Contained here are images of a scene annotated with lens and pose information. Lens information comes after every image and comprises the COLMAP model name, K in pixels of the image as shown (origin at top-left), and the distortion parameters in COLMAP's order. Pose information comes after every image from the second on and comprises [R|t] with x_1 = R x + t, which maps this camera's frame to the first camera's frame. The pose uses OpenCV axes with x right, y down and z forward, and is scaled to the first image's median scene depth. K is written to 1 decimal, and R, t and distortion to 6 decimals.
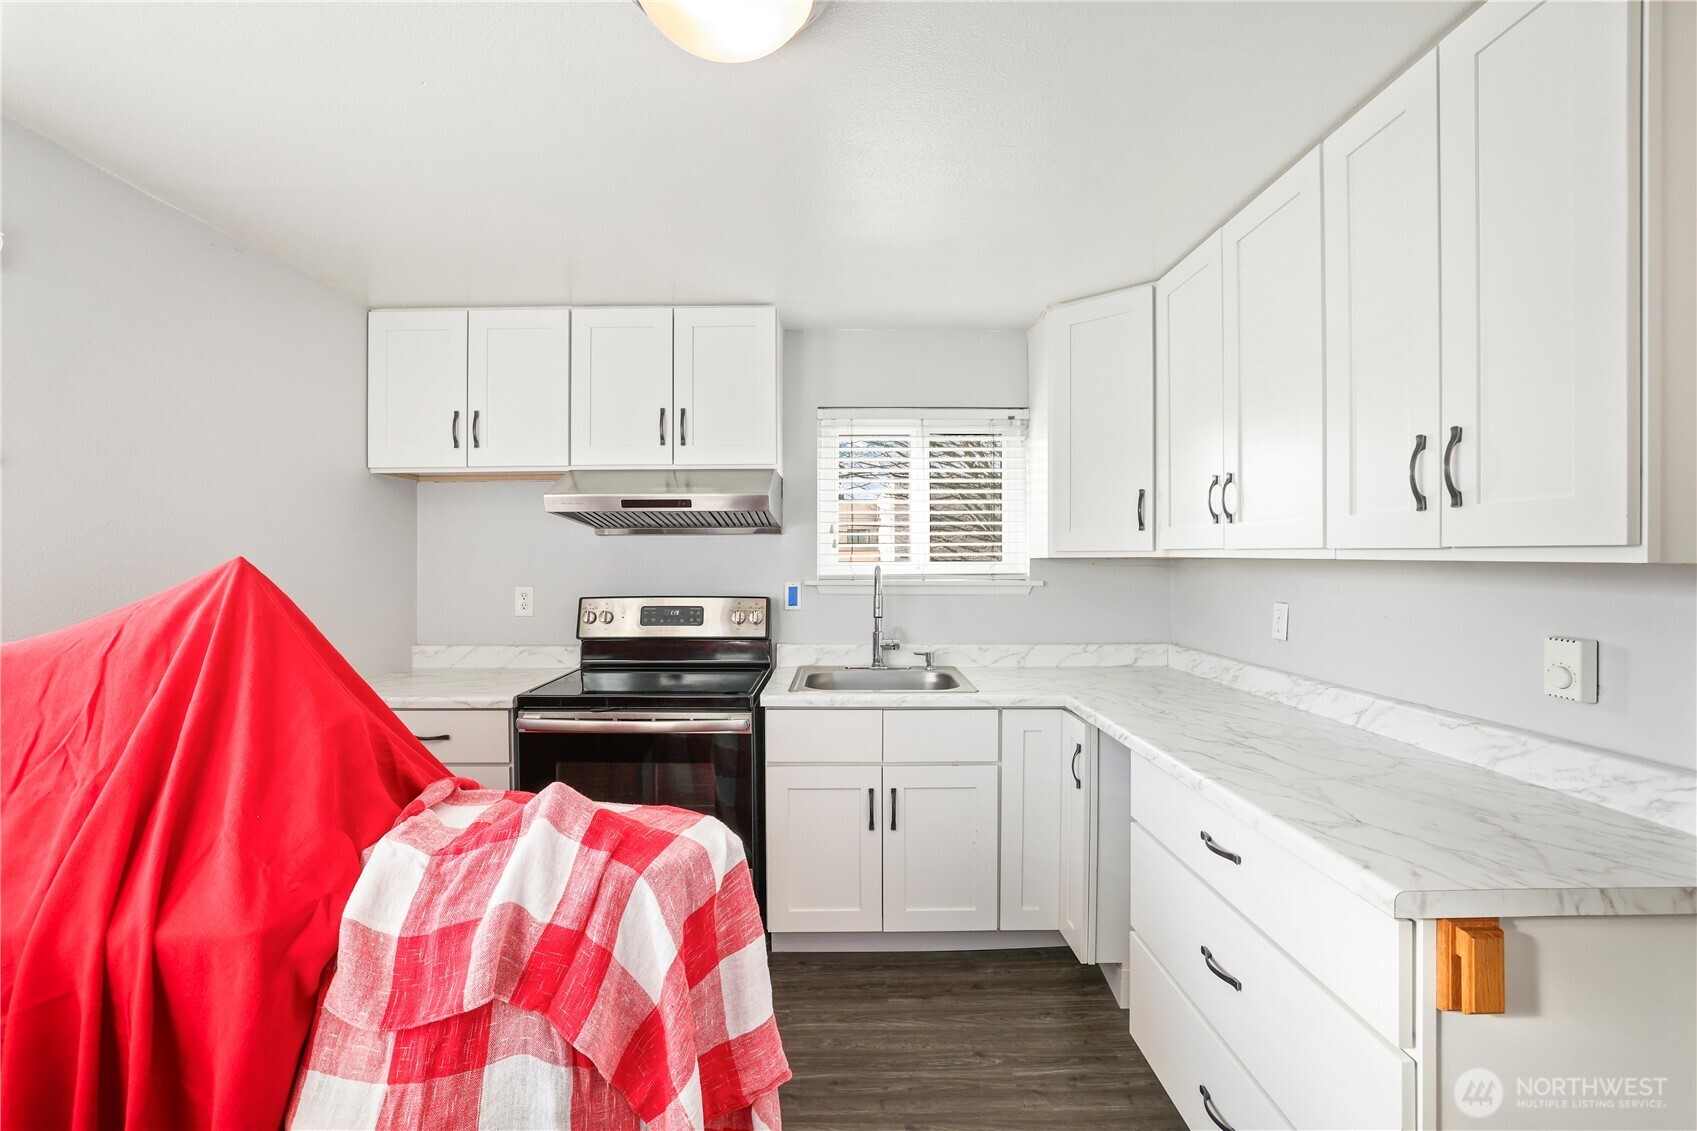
lens RADIAL K [[751.8, 0, 856.8], [0, 751.8, 556.2], [0, 0, 1]] dist [-0.039860, 0.020795]
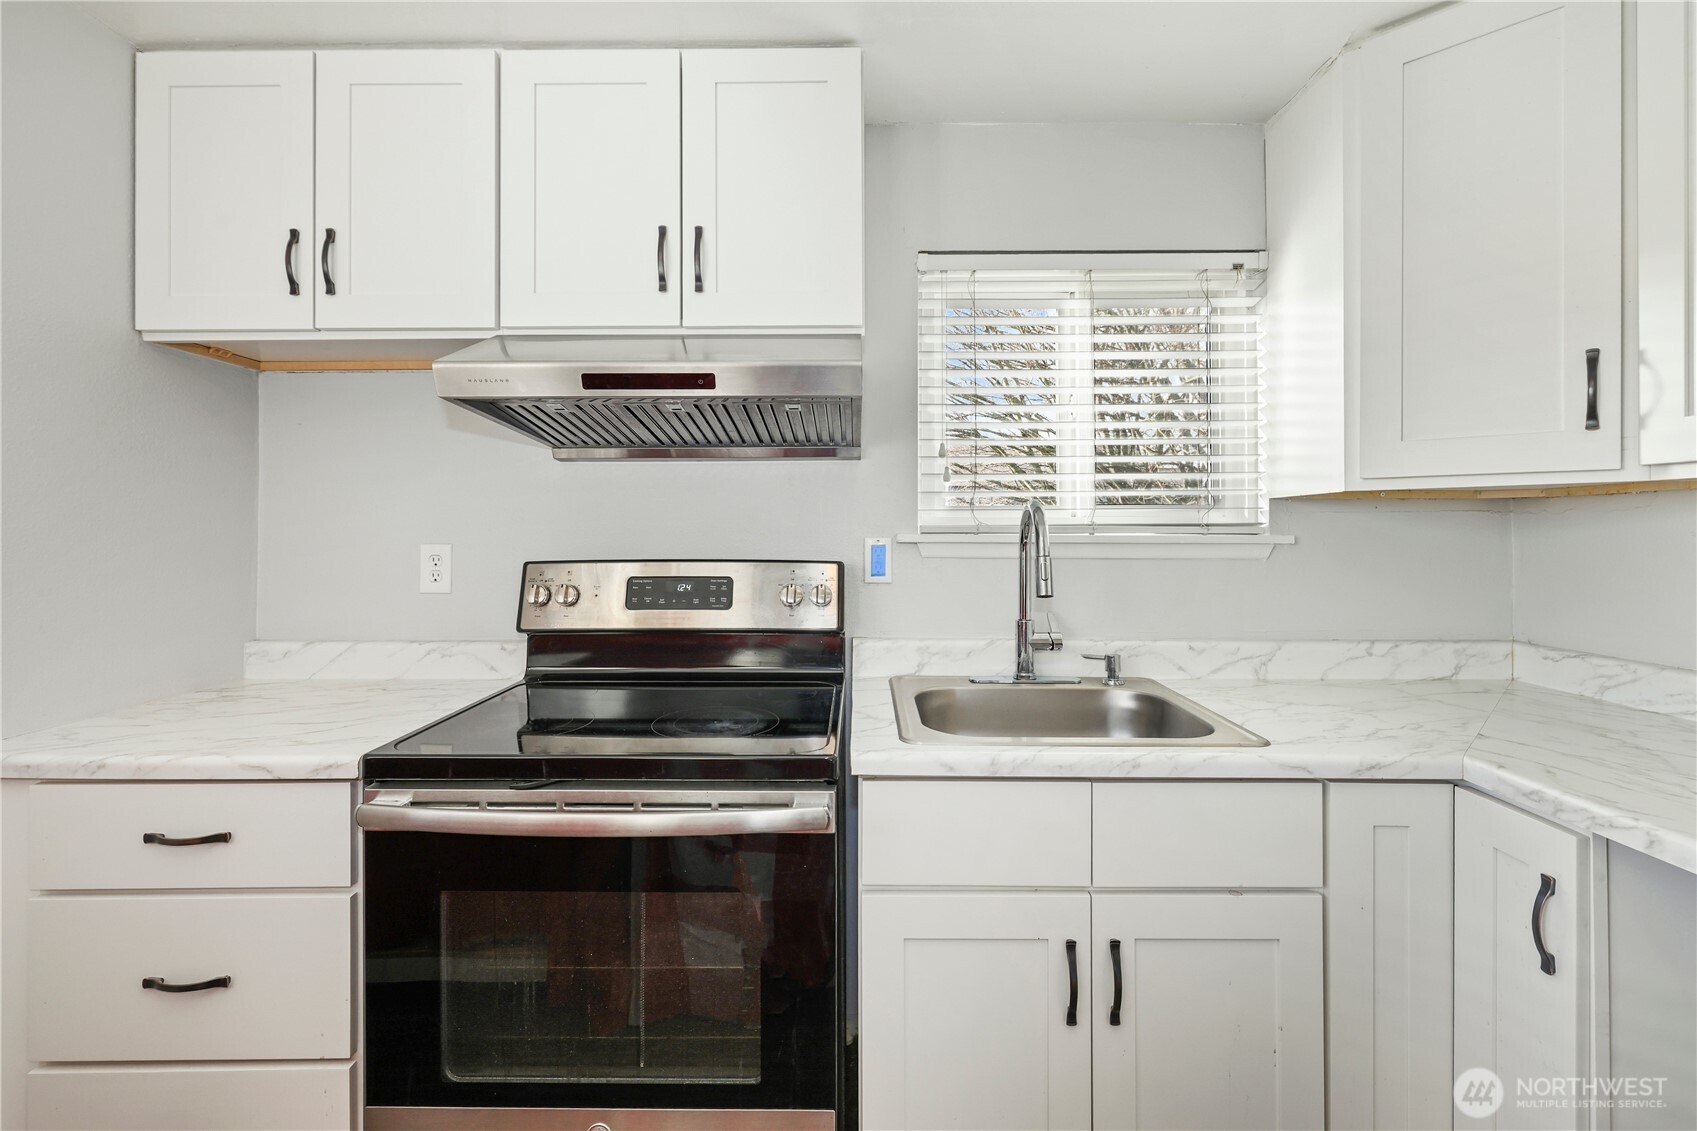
lens RADIAL K [[765.2, 0, 859.4], [0, 765.2, 521.7], [0, 0, 1]] dist [0.004120, 0.000214]
pose [[0.999769, 0.000346, -0.021501, -0.097399], [-0.000530, 0.999963, -0.008534, 0.030259], [0.021497, 0.008543, 0.999732, 0.423530]]
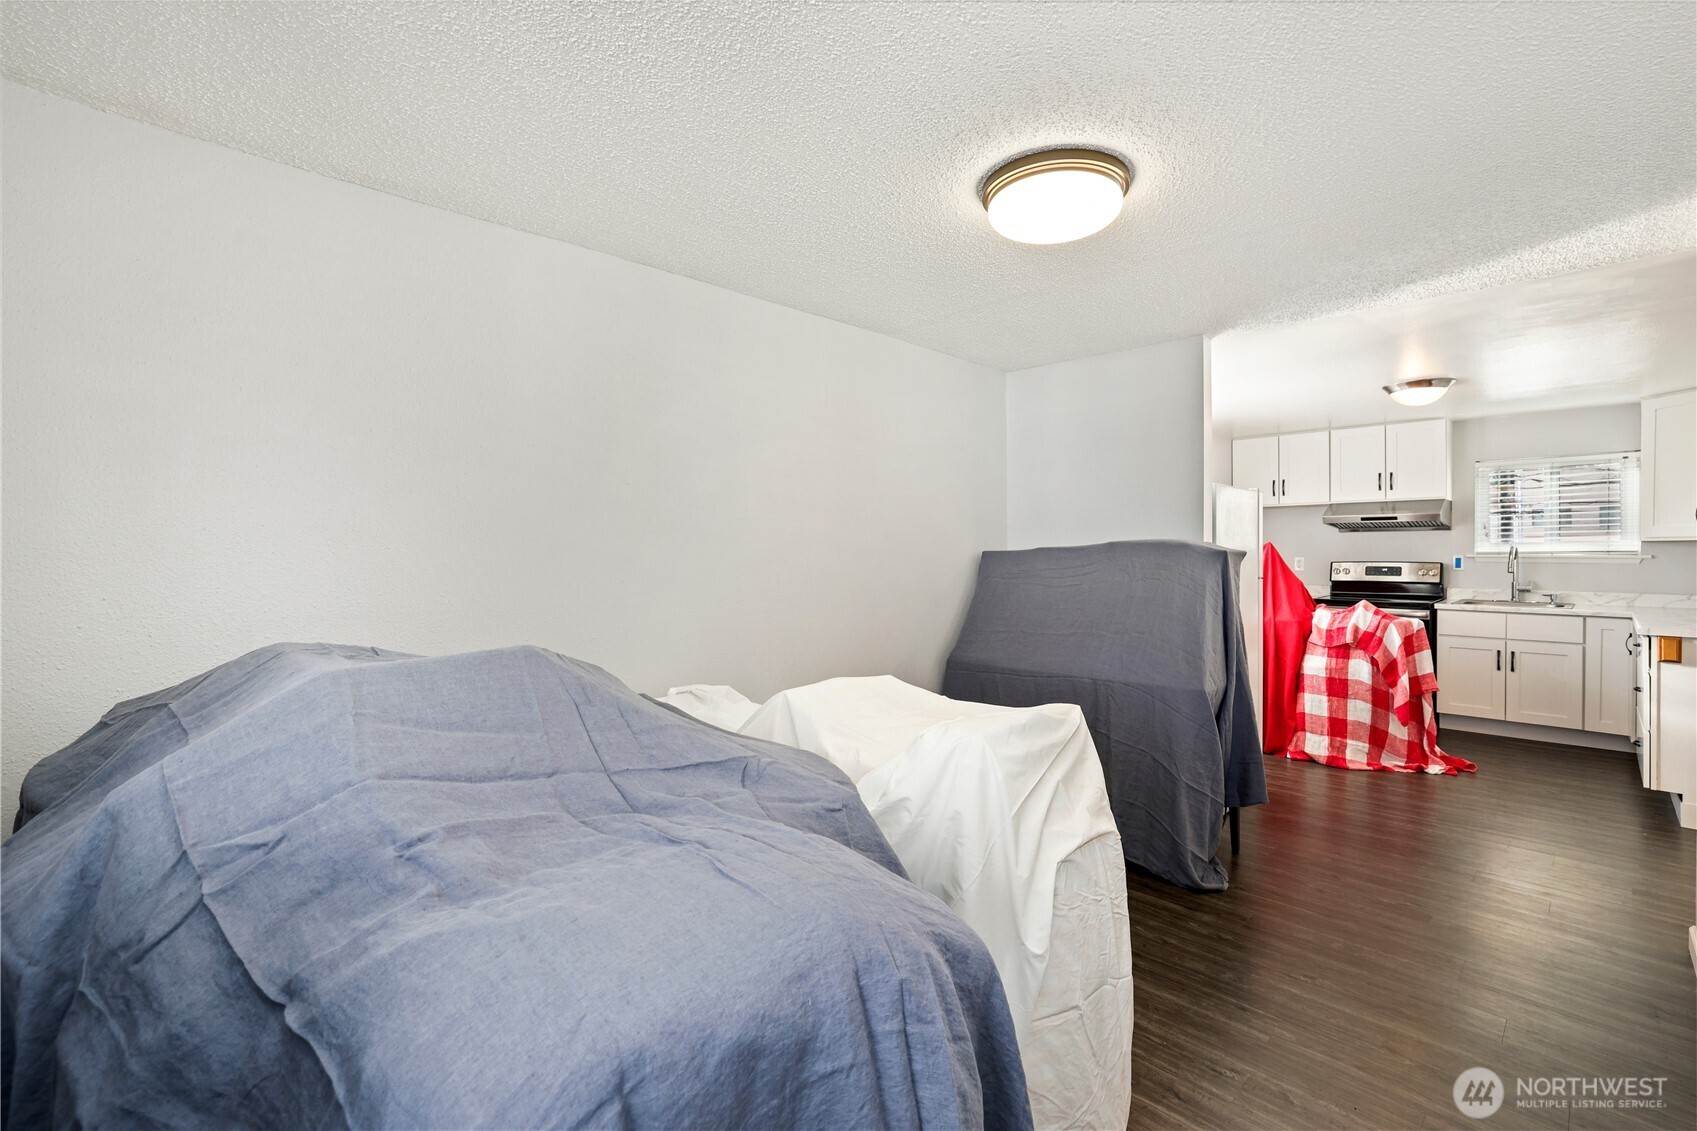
lens RADIAL K [[751.8, 0, 856.8], [0, 751.8, 556.2], [0, 0, 1]] dist [-0.039860, 0.020795]
pose [[0.689102, 0.005621, -0.724642, 0.245590], [0.003766, 0.999929, 0.011337, 0.011195], [0.724654, -0.010541, 0.689032, -1.543296]]
